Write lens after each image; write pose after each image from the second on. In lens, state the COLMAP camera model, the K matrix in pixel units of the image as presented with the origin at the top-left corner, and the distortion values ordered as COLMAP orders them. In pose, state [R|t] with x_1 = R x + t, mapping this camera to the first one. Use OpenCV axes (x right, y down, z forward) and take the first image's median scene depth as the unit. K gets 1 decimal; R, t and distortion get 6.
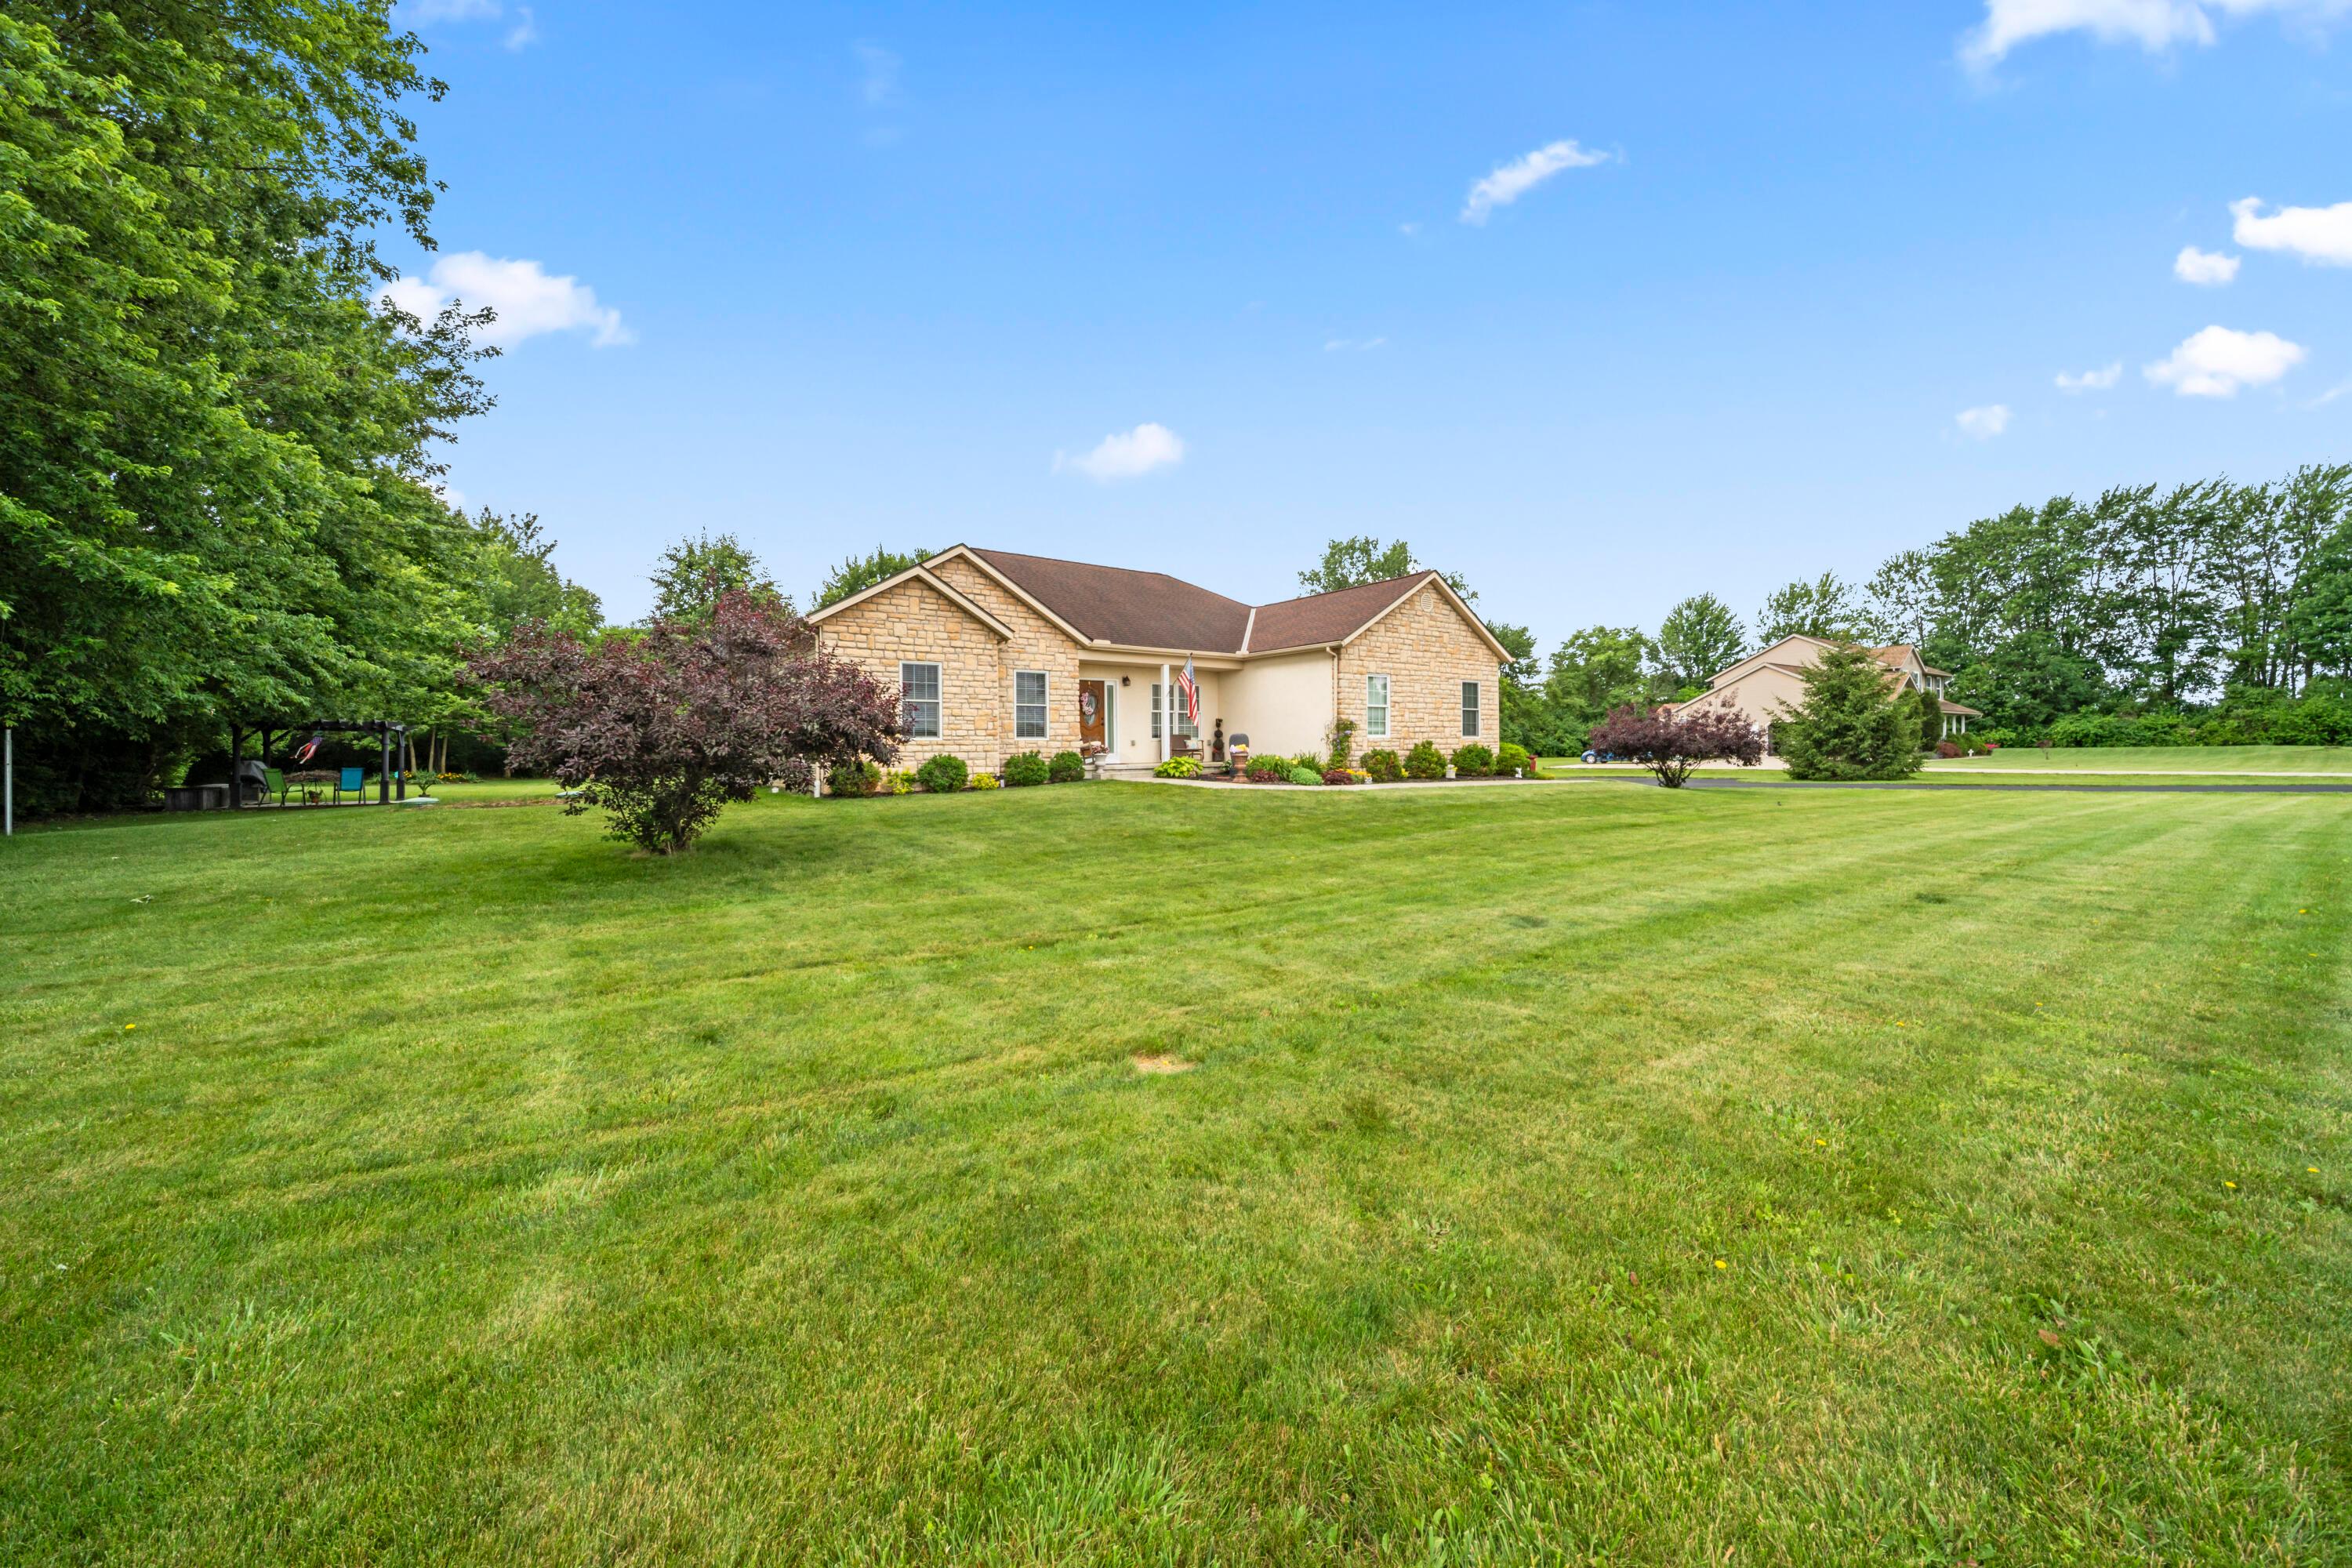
lens RADIAL K [[844.8, 0, 1166.6], [0, 844.8, 769.7], [0, 0, 1]] dist [-0.001457, -0.000300]
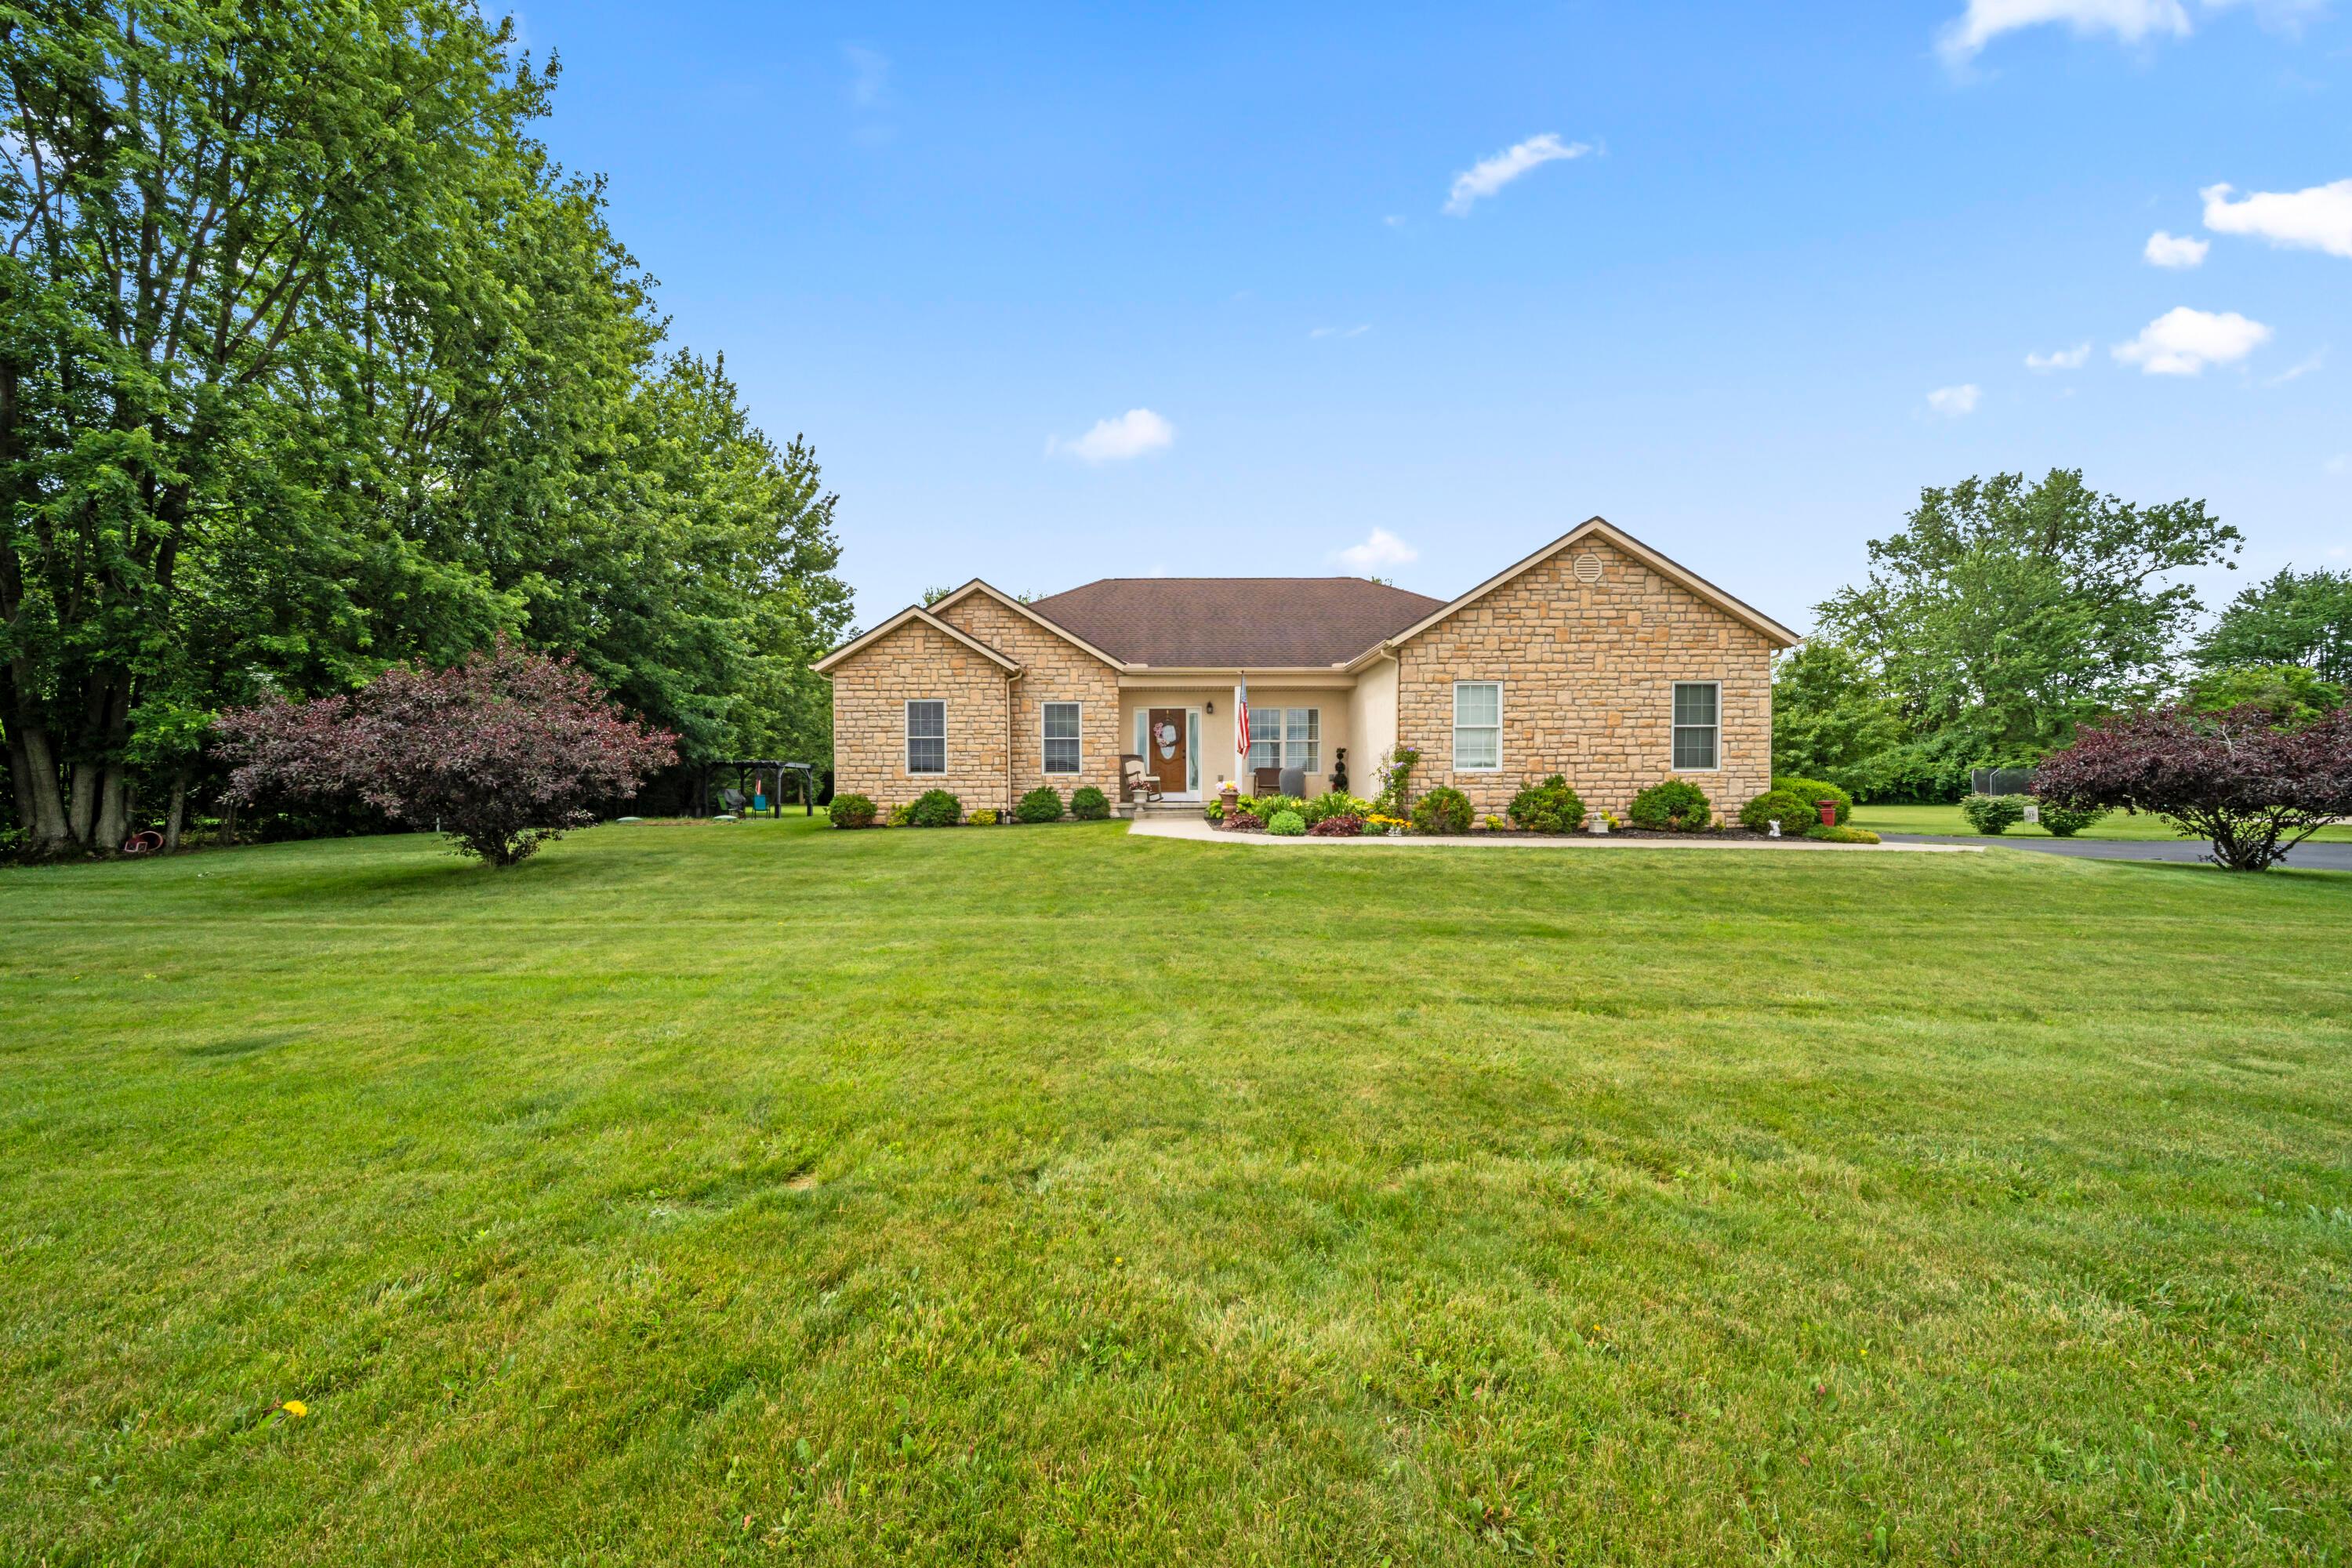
lens RADIAL K [[839.4, 0, 1176.0], [0, 839.4, 784.0], [0, 0, 1]] dist [-0.000408, -0.000091]
pose [[0.810173, 0.007576, -0.586142, 0.491236], [-0.018343, 0.999754, -0.012431, -0.015728], [0.585904, 0.020823, 0.810113, 0.311426]]
